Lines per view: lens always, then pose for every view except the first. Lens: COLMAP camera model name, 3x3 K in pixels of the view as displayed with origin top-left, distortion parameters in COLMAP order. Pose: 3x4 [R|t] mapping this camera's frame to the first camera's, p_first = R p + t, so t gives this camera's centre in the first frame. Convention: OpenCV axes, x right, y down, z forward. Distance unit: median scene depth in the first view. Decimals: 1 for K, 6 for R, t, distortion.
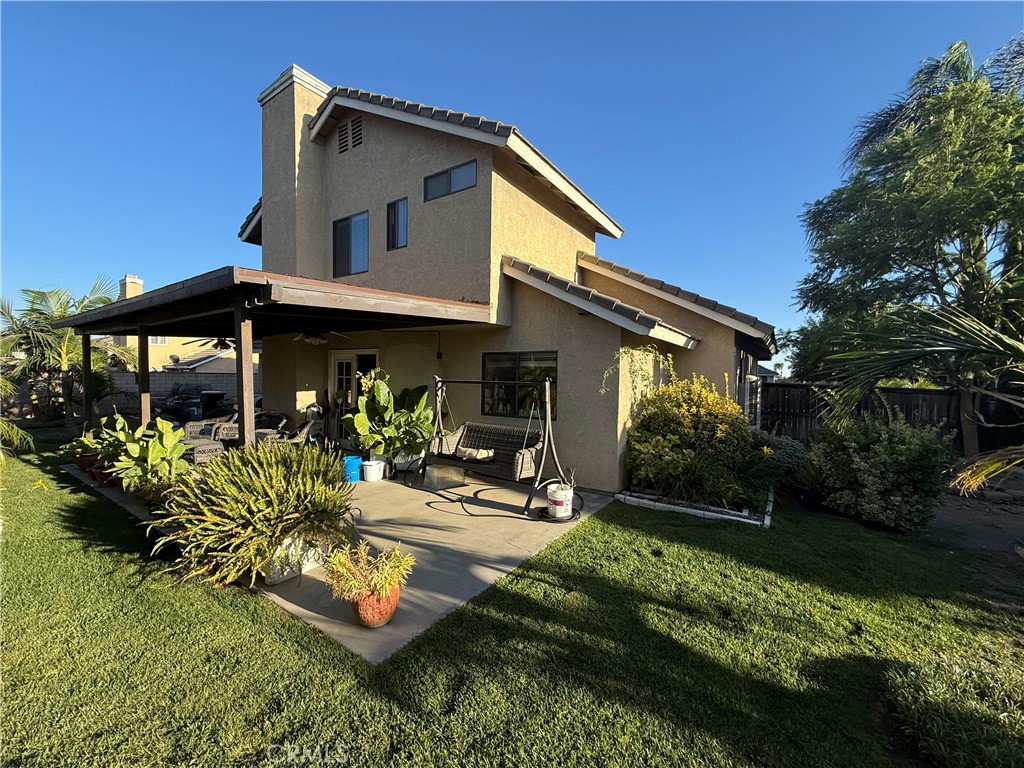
lens RADIAL K [[409.8, 0, 508.8], [0, 409.8, 383.1], [0, 0, 1]] dist [0.001669, 0.000205]
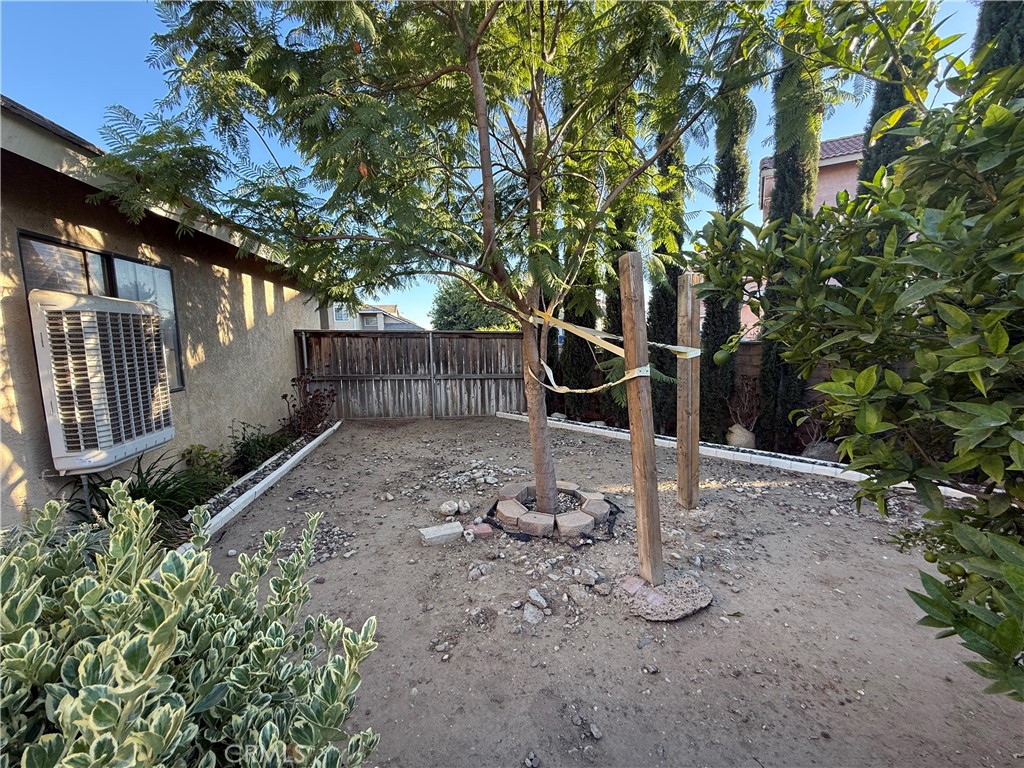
lens RADIAL K [[409.8, 0, 508.8], [0, 409.8, 383.1], [0, 0, 1]] dist [0.001669, 0.000205]
pose [[0.734775, -0.115249, 0.668449, 0.630727], [0.048642, 0.991876, 0.117544, 0.027304], [-0.676565, -0.053853, 0.734411, 0.540534]]
